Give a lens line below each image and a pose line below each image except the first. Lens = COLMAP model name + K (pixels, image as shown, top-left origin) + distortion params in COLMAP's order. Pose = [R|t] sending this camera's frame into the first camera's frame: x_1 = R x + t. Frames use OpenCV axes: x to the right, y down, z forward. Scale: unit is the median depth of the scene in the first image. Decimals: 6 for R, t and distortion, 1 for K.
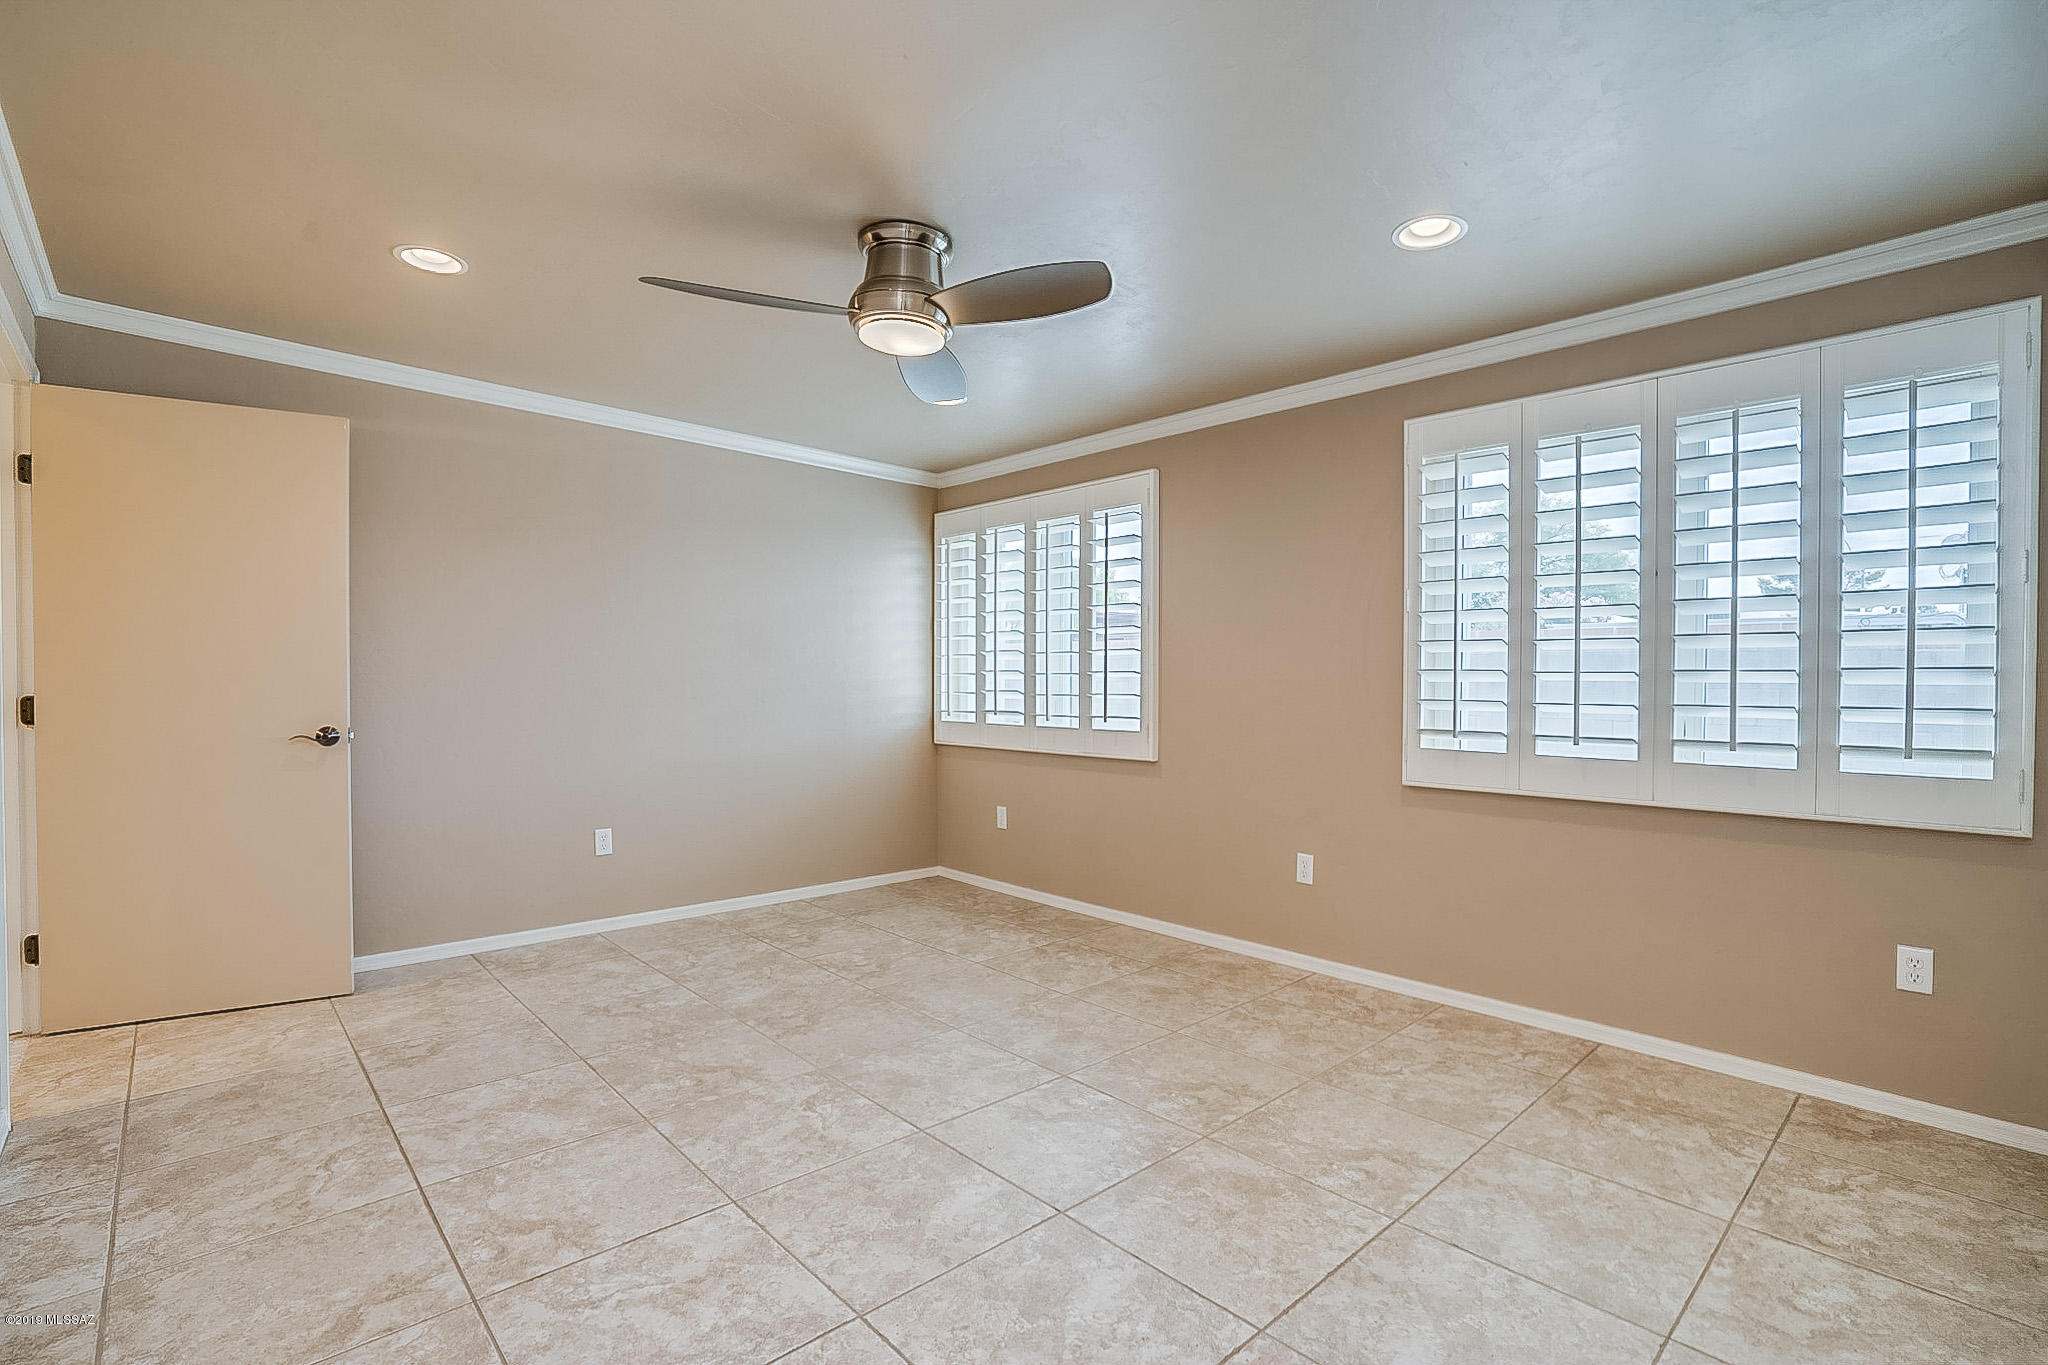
lens RADIAL K [[939.2, 0, 1032.1], [0, 939.2, 682.0], [0, 0, 1]] dist [-0.053293, 0.022214]
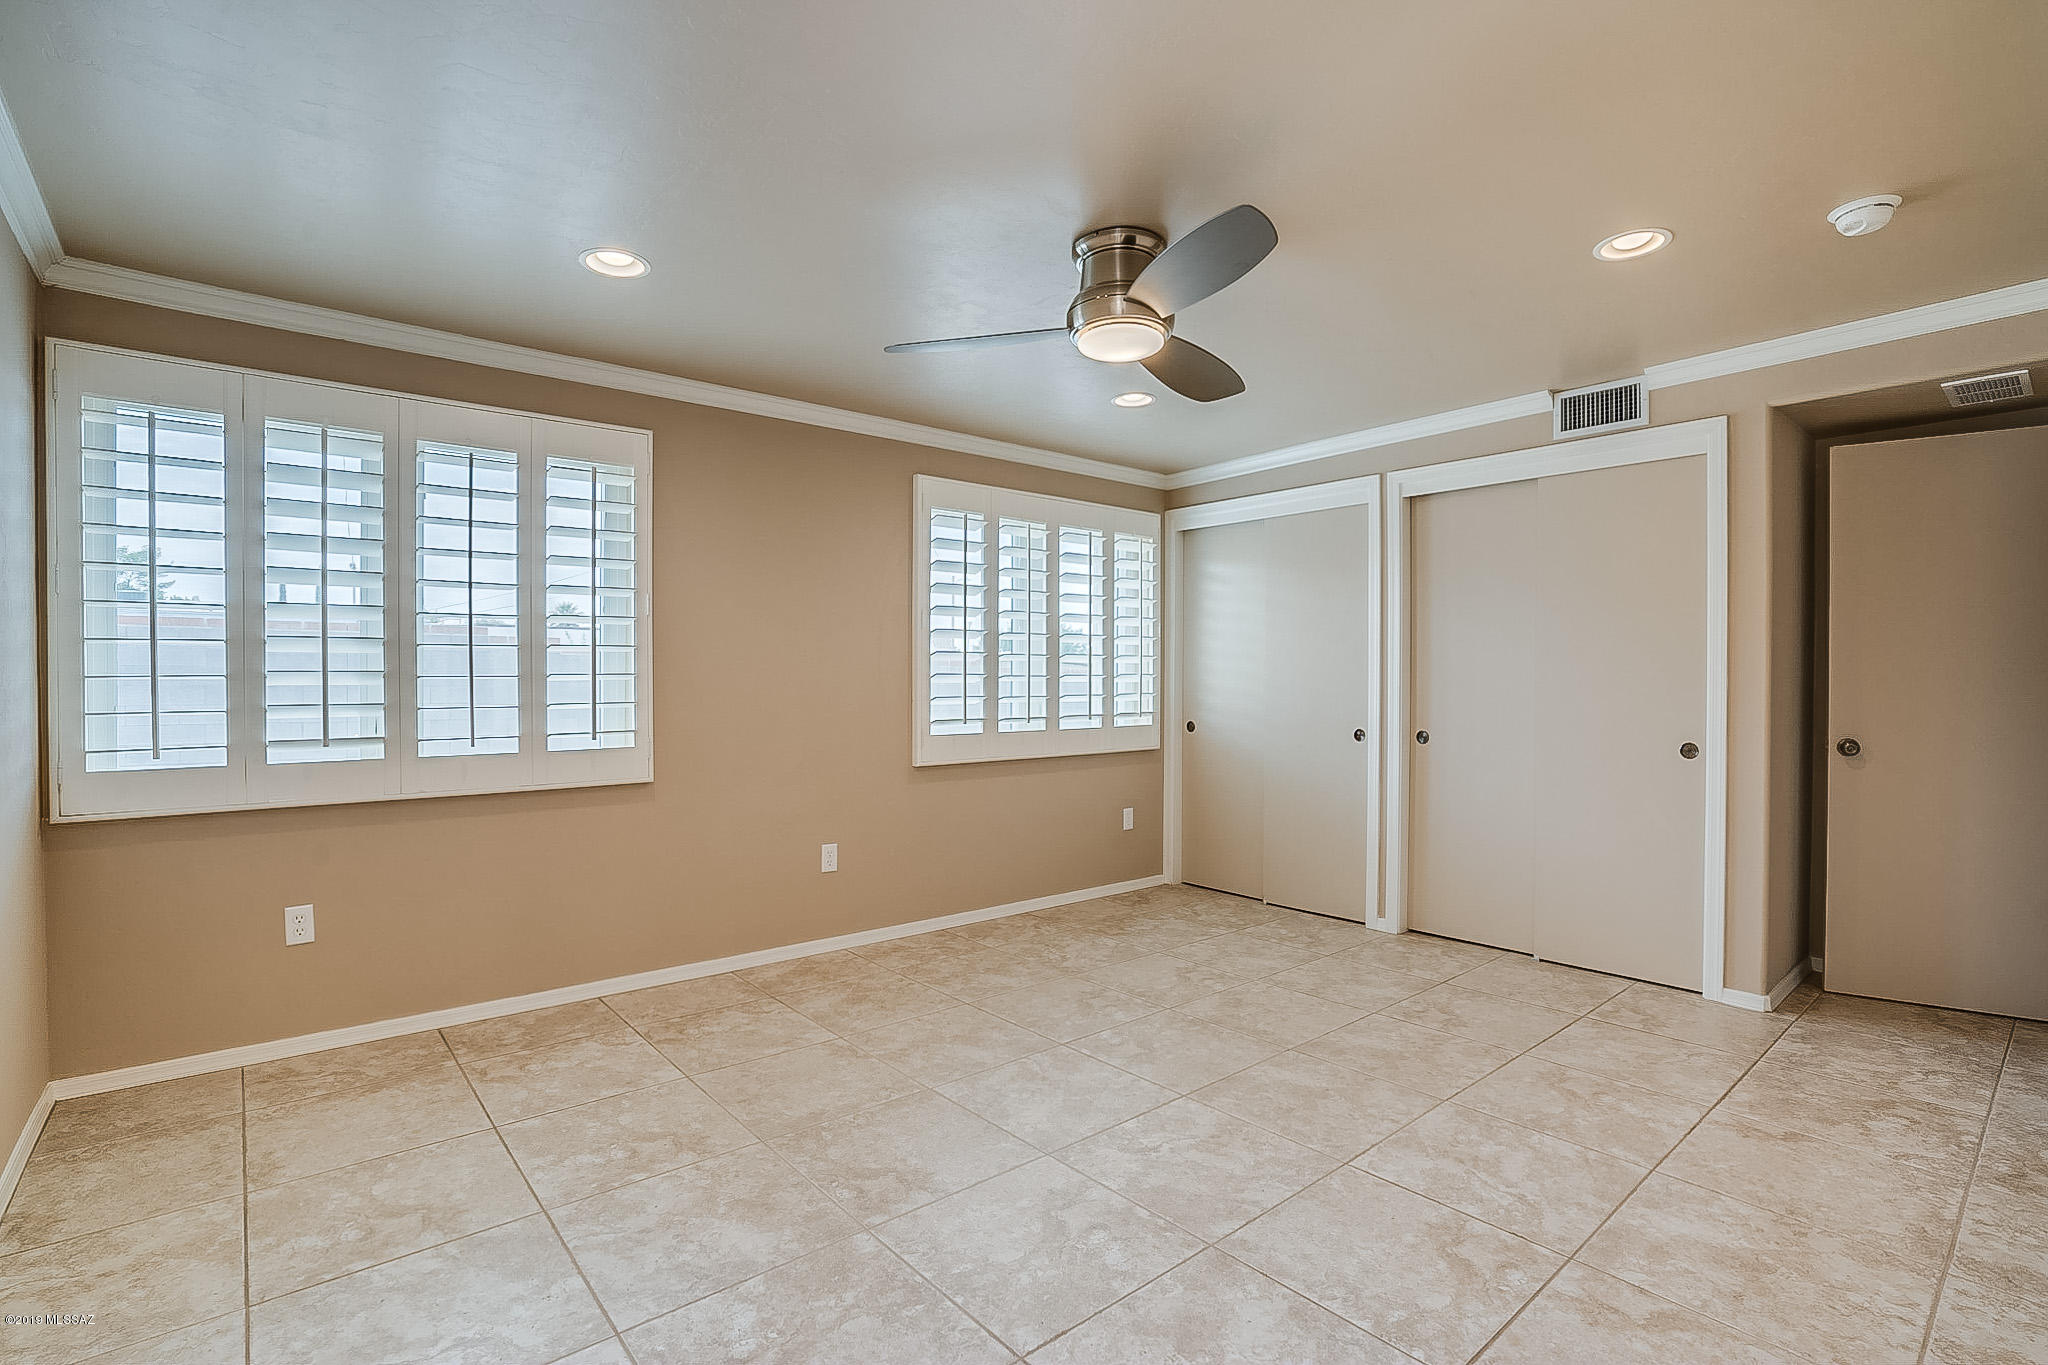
lens RADIAL K [[939.2, 0, 1032.1], [0, 939.2, 682.0], [0, 0, 1]] dist [-0.053293, 0.022214]
pose [[0.048962, -0.003758, 0.998794, -0.891739], [0.000704, 0.999993, 0.003728, -0.009343], [-0.998800, 0.000521, 0.048965, 0.817525]]
